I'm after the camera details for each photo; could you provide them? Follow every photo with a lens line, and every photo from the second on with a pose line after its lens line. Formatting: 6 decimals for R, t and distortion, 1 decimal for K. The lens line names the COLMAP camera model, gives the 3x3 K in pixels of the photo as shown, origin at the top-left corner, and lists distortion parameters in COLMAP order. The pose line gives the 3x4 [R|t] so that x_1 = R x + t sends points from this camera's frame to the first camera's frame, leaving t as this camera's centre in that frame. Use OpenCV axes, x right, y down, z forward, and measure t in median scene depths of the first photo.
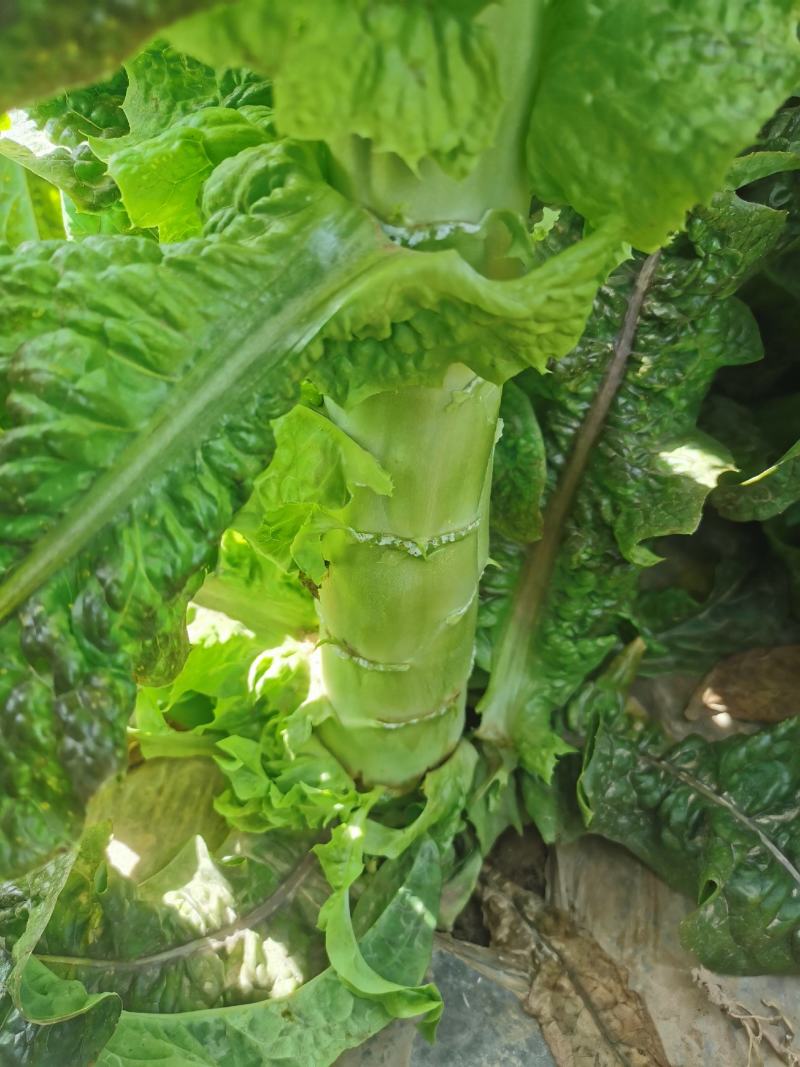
lens RADIAL K [[878.8, 0, 400.0], [0, 878.8, 533.5], [0, 0, 1]] dist [0.004402, -0.042905]
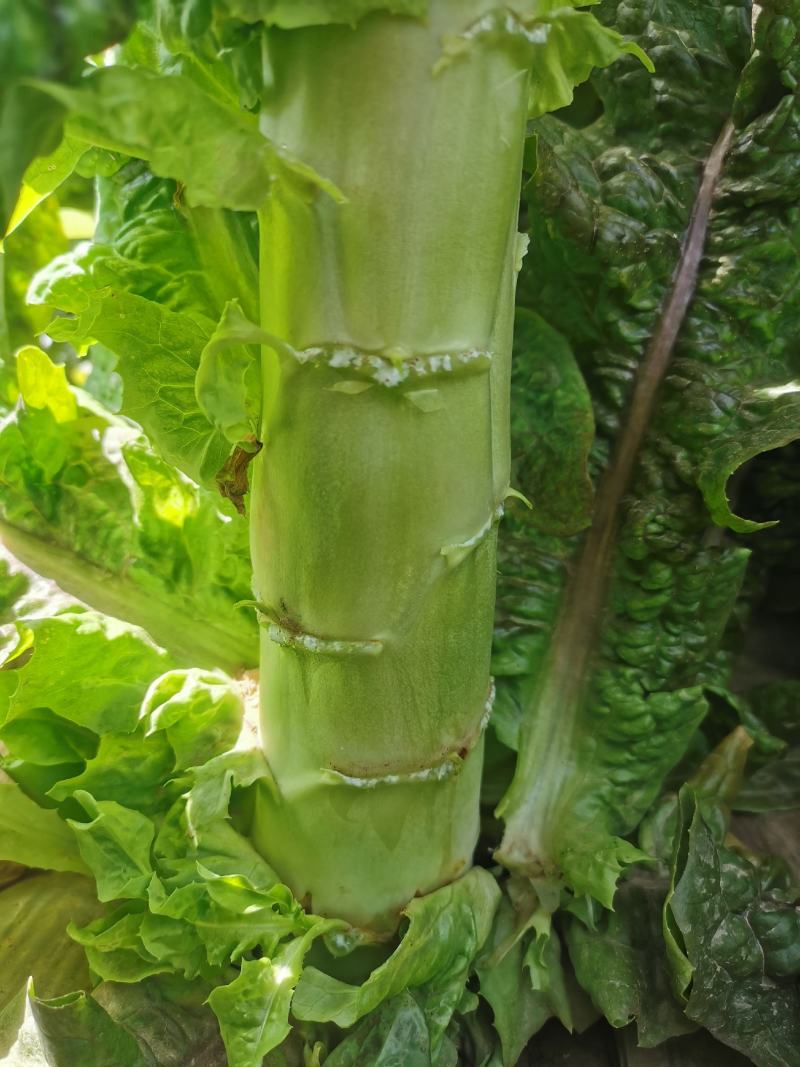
lens RADIAL K [[878.8, 0, 400.0], [0, 878.8, 533.5], [0, 0, 1]] dist [0.004402, -0.042905]
pose [[0.998124, 0.028970, -0.053936, 0.048790], [-0.046144, 0.934956, -0.351749, 0.263841], [0.040238, 0.353578, 0.934539, 0.348044]]
